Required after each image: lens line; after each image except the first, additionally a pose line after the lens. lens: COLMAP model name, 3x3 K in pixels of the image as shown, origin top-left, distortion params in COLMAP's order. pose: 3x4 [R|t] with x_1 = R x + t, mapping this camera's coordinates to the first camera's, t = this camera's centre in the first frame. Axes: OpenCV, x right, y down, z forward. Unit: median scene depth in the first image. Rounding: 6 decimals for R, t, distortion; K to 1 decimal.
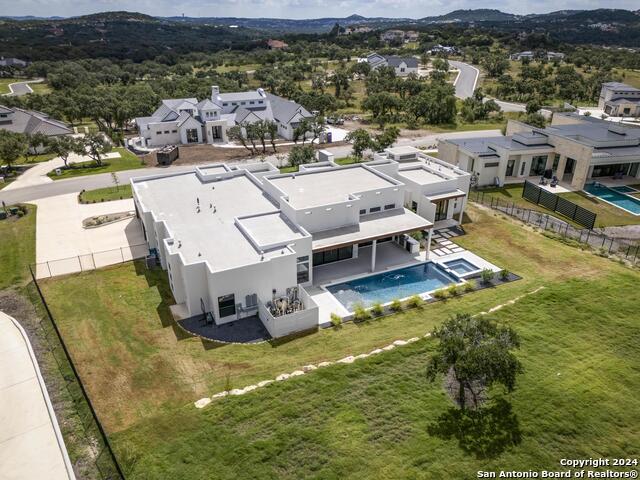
lens RADIAL K [[470.1, 0, 317.2], [0, 470.1, 237.6], [0, 0, 1]] dist [0.059299, -0.043848]
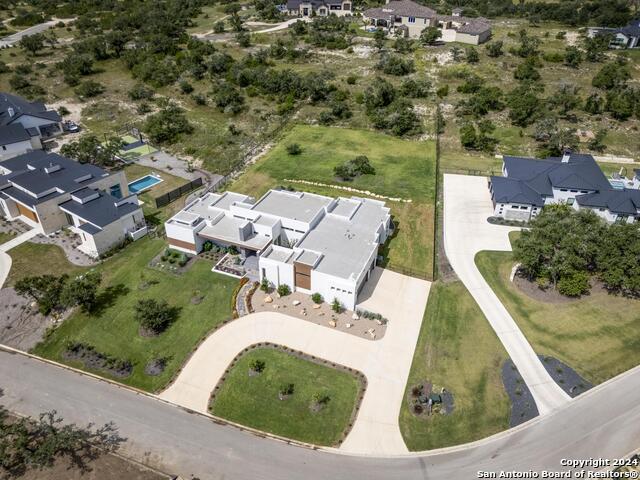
lens RADIAL K [[470.1, 0, 318.8], [0, 470.1, 237.6], [0, 0, 1]] dist [0.059299, -0.043848]
pose [[-0.662994, -0.423410, 0.617384, -1.046905], [0.303523, 0.601836, 0.738693, -1.162914], [-0.684334, 0.677139, -0.270499, 1.297244]]
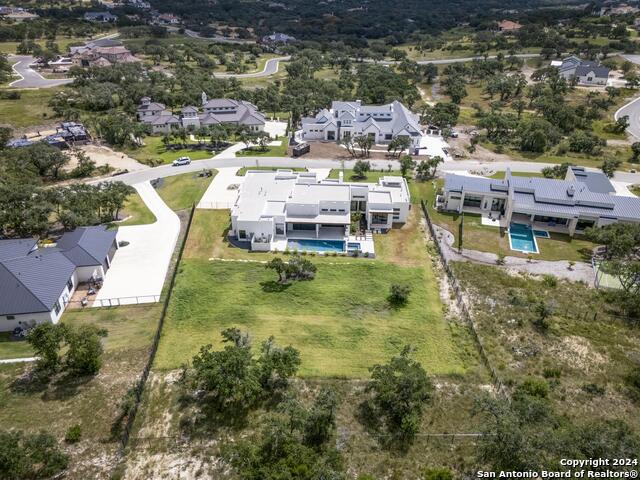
lens RADIAL K [[470.1, 0, 319.3], [0, 470.1, 237.5], [0, 0, 1]] dist [0.059299, -0.043848]
pose [[0.874761, 0.240847, -0.420460, 0.797570], [-0.207191, 0.970314, 0.124753, -0.155899], [0.438024, -0.022014, 0.898694, -0.708913]]
